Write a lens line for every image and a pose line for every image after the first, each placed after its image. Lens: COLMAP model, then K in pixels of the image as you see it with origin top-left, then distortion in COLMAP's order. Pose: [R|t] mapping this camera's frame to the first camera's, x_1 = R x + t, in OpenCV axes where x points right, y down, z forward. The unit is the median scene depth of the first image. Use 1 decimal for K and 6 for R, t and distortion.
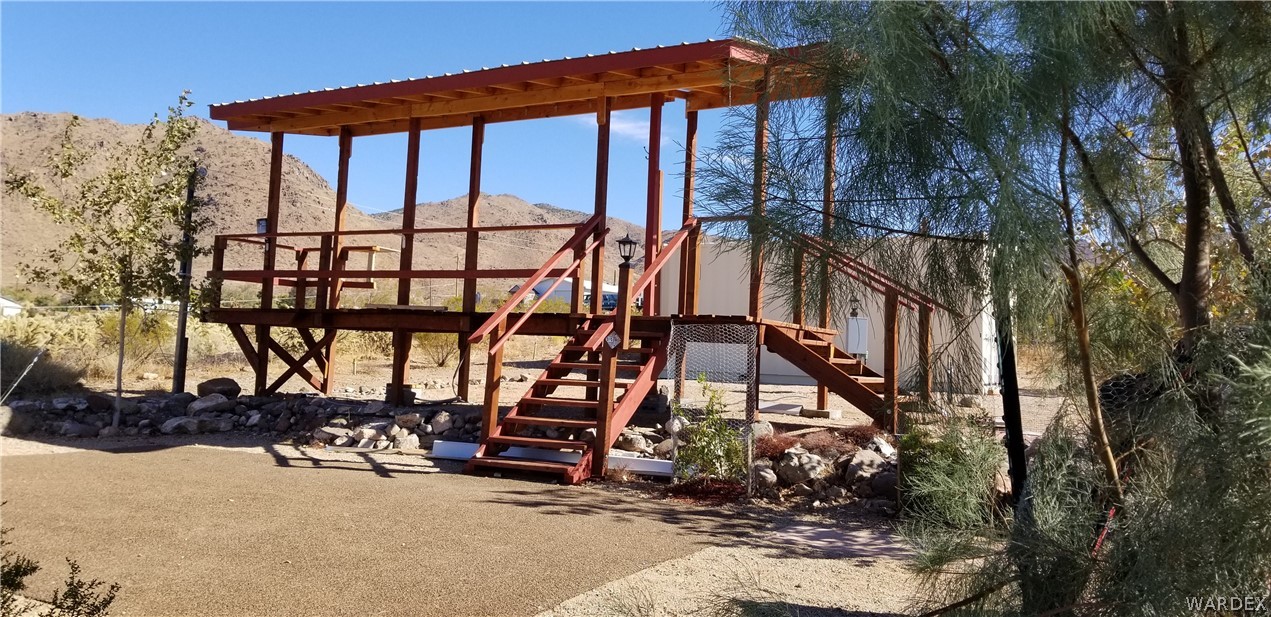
lens RADIAL K [[989.7, 0, 626.5], [0, 989.7, 303.8], [0, 0, 1]] dist [0.074618, -0.121082]
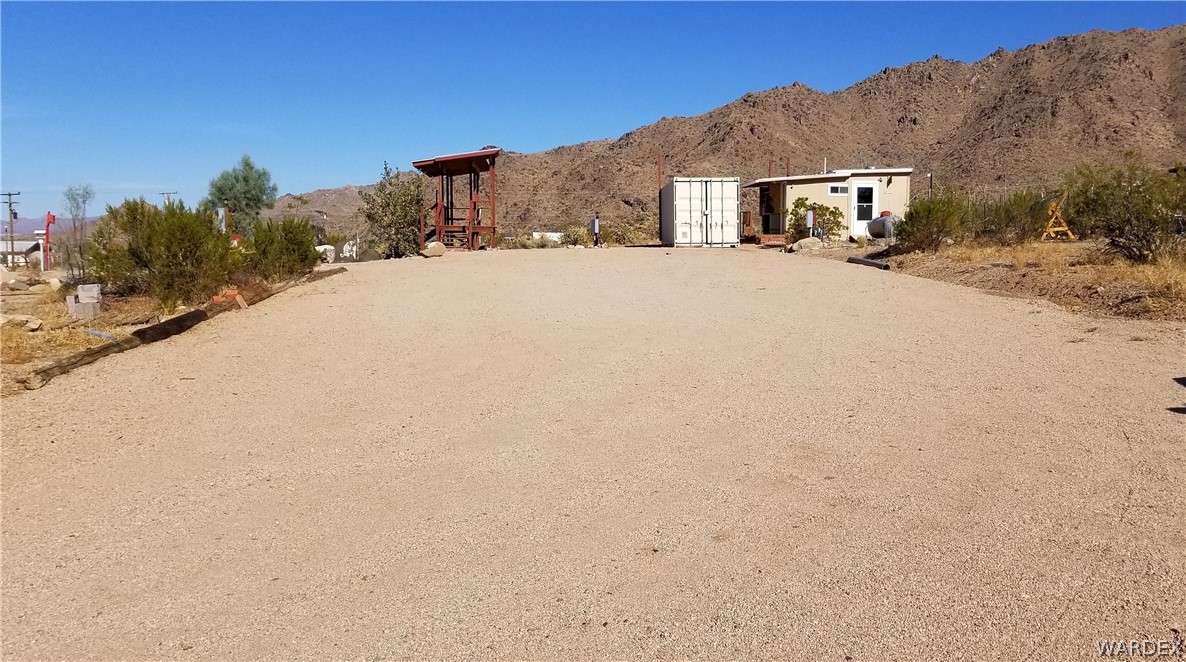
lens RADIAL K [[1063.4, 0, 680.3], [0, 1063.4, 340.7], [0, 0, 1]] dist [0.079037, -0.029861]
pose [[0.616826, 0.030195, -0.786520, 3.130893], [0.058380, 0.994756, 0.083973, 0.133223], [0.784931, -0.097714, 0.611829, -0.729154]]
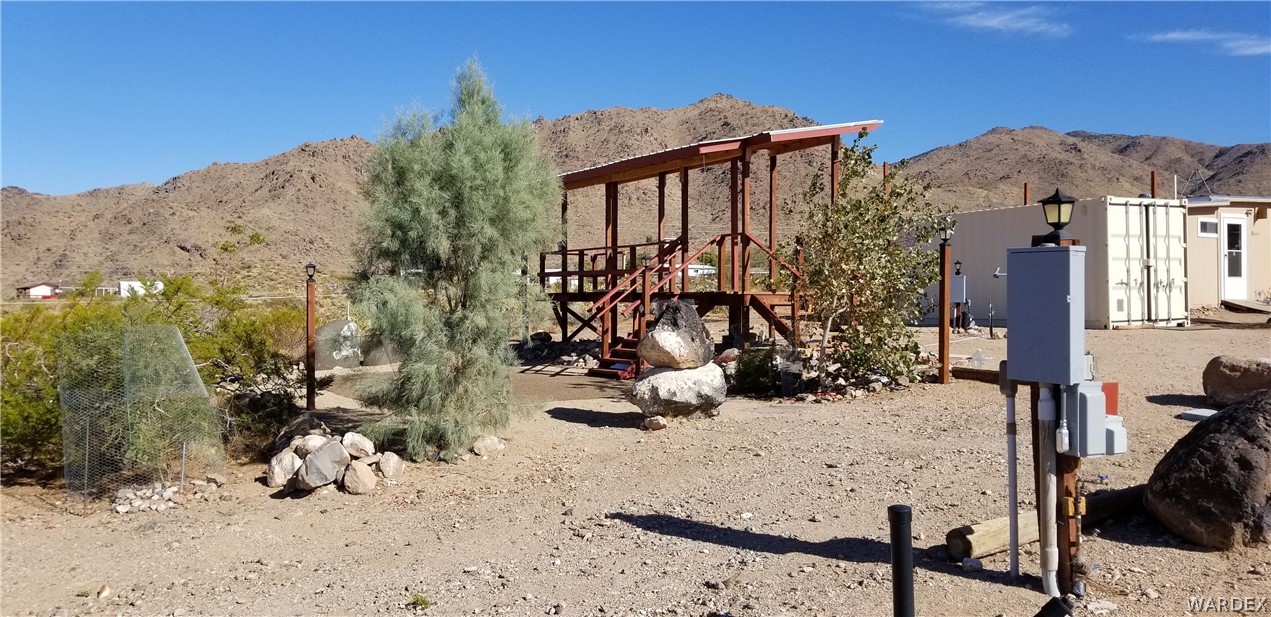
lens RADIAL K [[989.7, 0, 622.6], [0, 989.7, 297.1], [0, 0, 1]] dist [0.074618, -0.121082]
pose [[0.866261, -0.042559, -0.497776, 0.599546], [0.063844, 0.997626, 0.025809, -0.024992], [0.495496, -0.054137, 0.866922, -0.469785]]
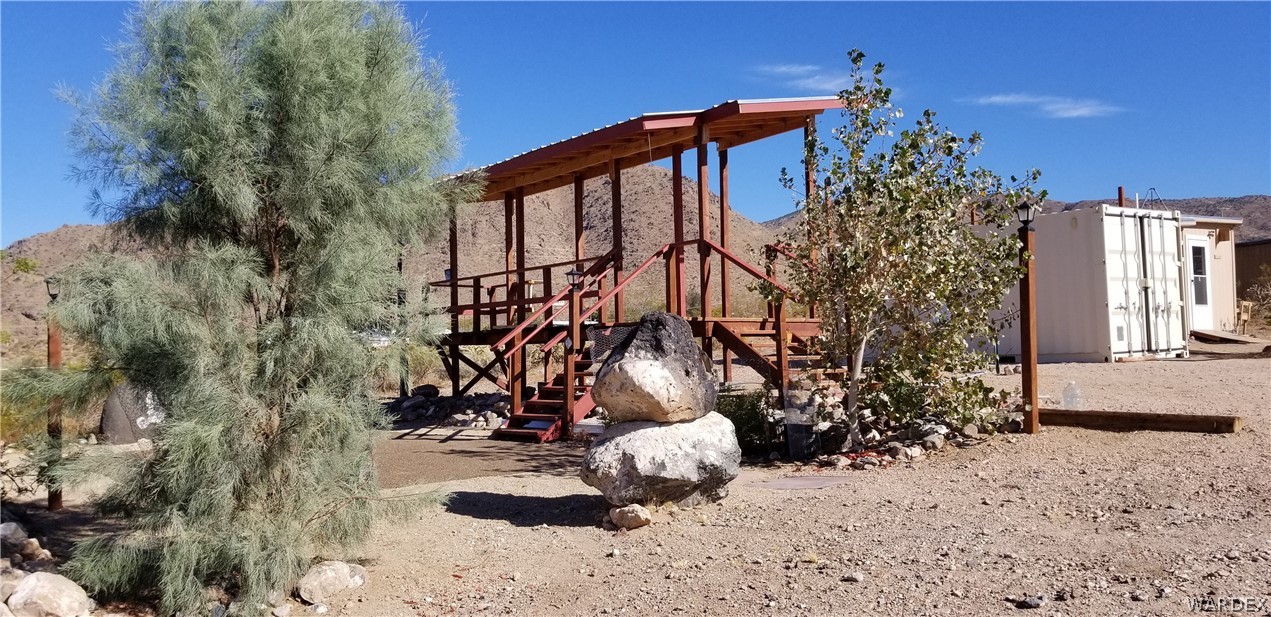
lens RADIAL K [[989.7, 0, 634.8], [0, 989.7, 311.9], [0, 0, 1]] dist [0.074618, -0.121082]
pose [[0.921543, -0.080947, -0.379745, 0.395959], [0.083914, 0.996434, -0.008764, 0.008441], [0.379100, -0.023790, 0.925050, -0.182923]]
